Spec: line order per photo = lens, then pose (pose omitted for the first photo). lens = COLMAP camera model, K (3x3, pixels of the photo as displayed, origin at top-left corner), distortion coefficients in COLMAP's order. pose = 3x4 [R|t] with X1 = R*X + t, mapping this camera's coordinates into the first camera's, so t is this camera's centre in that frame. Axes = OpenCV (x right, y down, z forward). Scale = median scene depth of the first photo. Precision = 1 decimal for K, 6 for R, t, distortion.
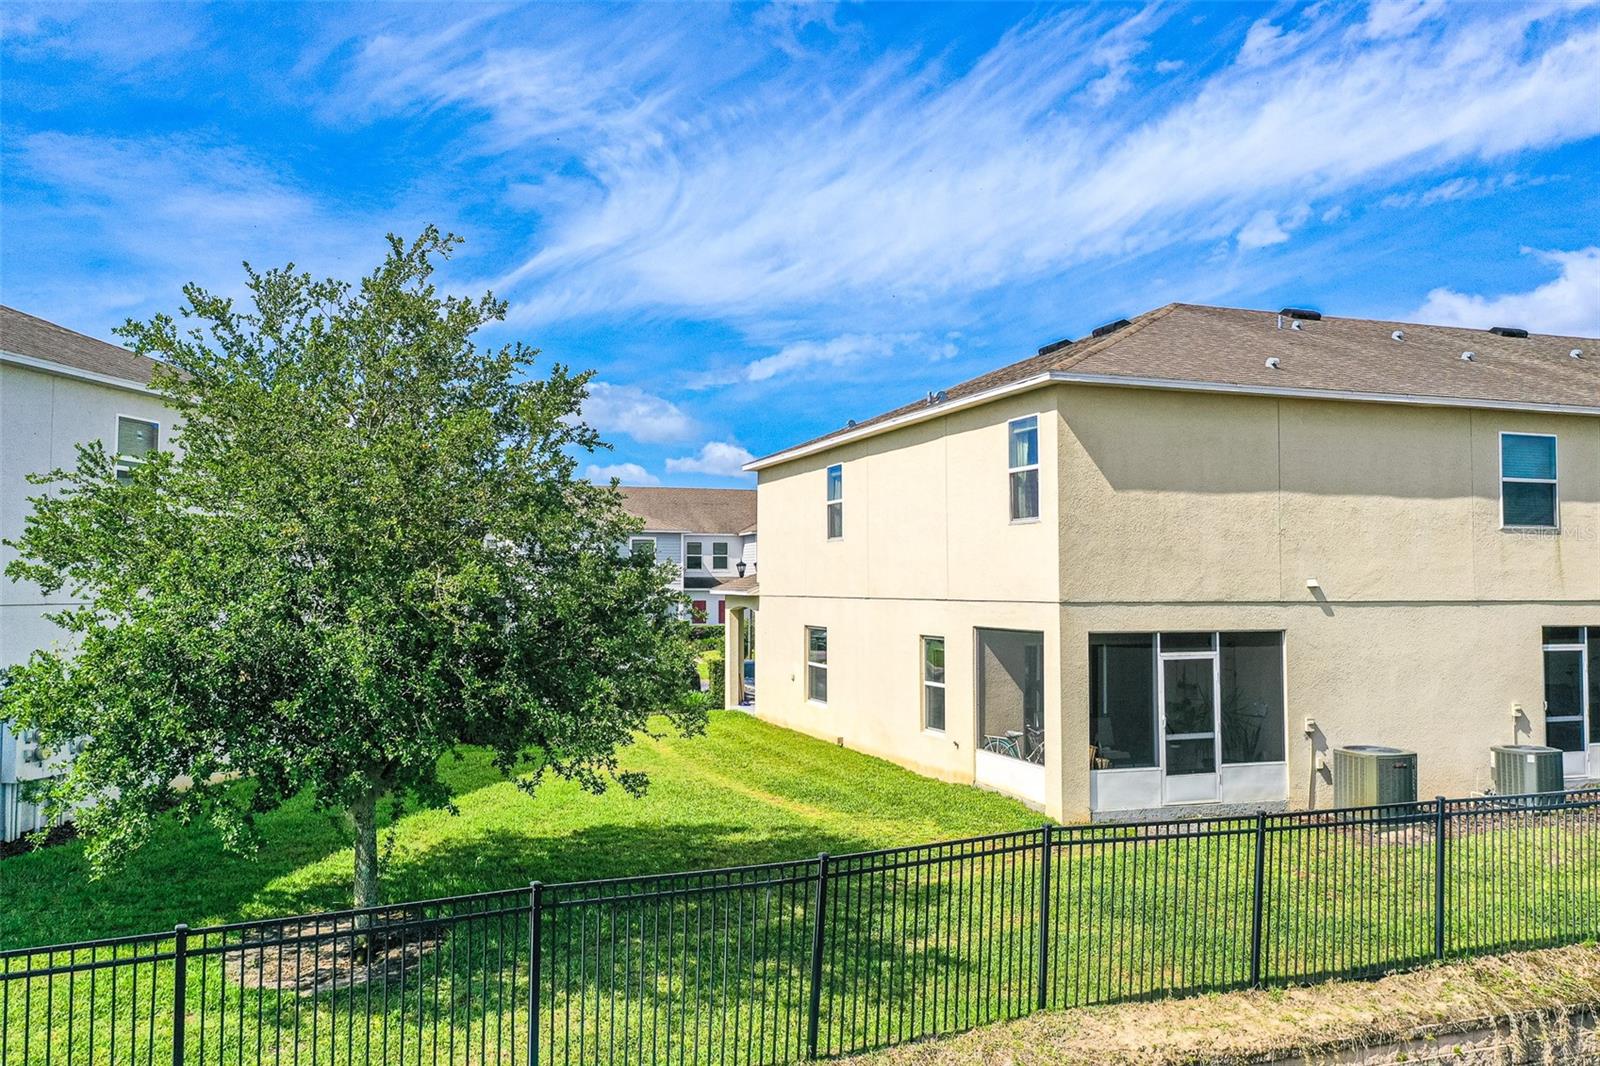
lens RADIAL K [[1257.1, 0, 837.9], [0, 1257.1, 527.6], [0, 0, 1]] dist [0.012518, -0.024486]
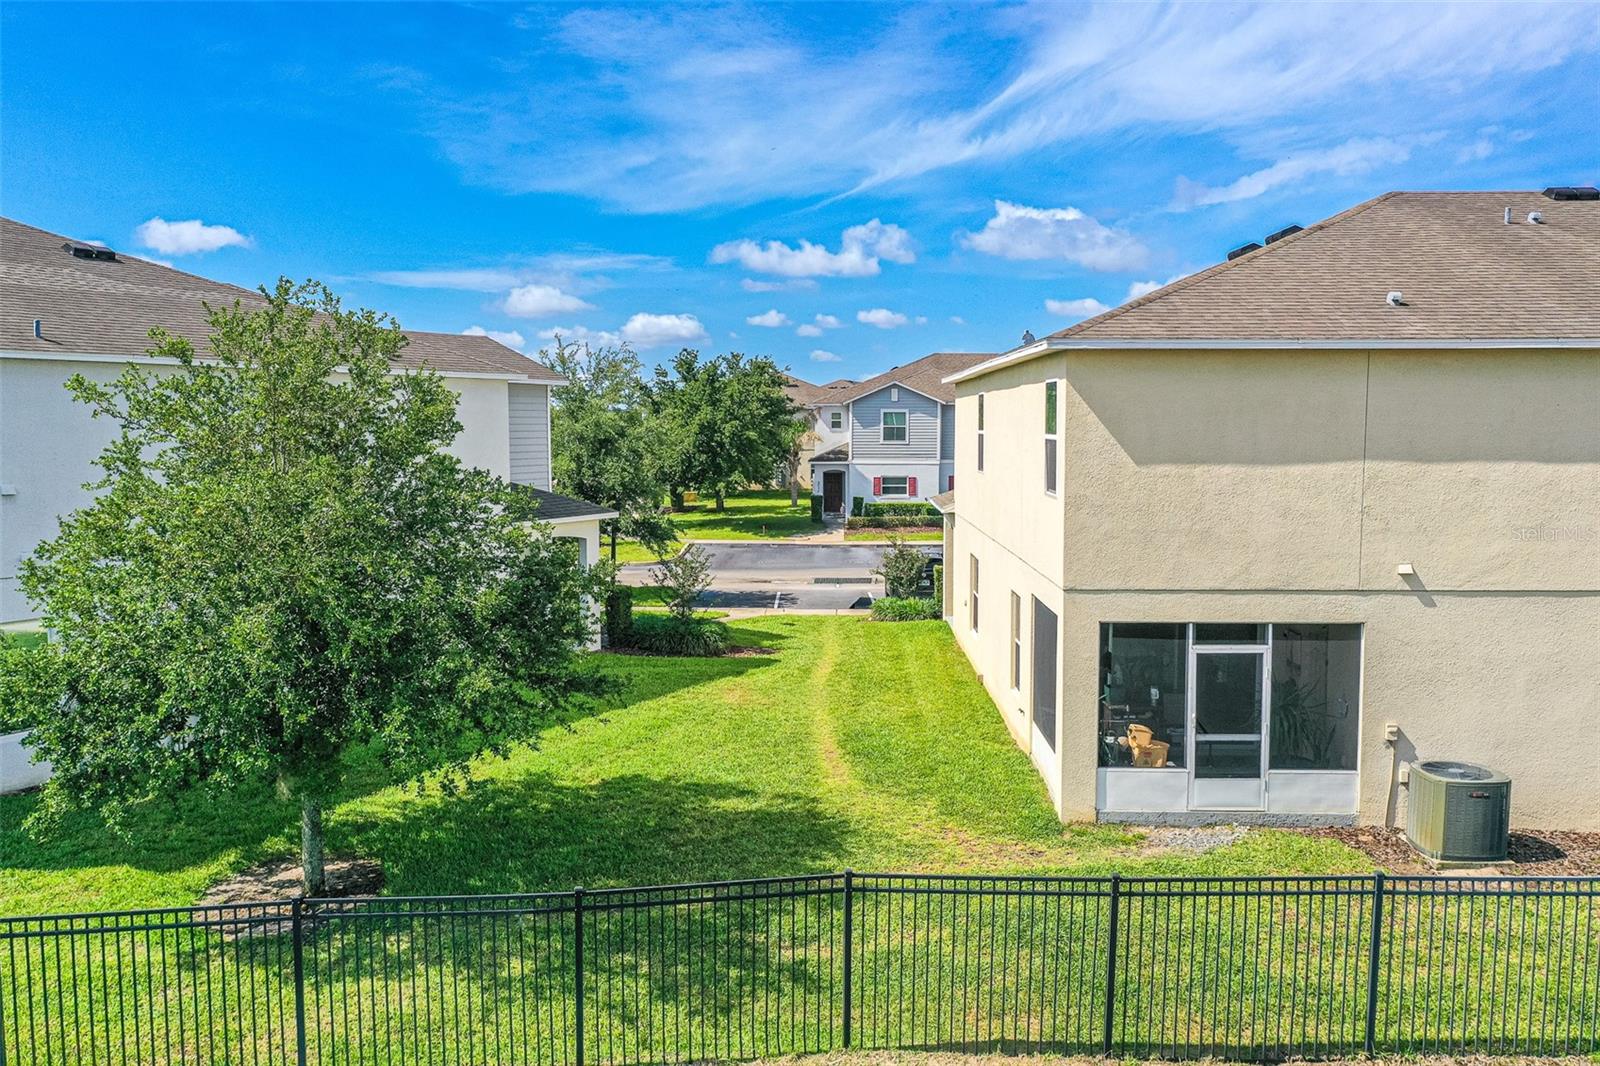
lens RADIAL K [[1257.1, 0, 856.5], [0, 1257.1, 536.4], [0, 0, 1]] dist [0.012518, -0.024486]
pose [[0.934107, 0.032746, -0.355488, 0.341759], [0.017230, 0.990488, 0.136514, -0.101839], [0.356577, -0.133644, 0.924658, 0.093076]]
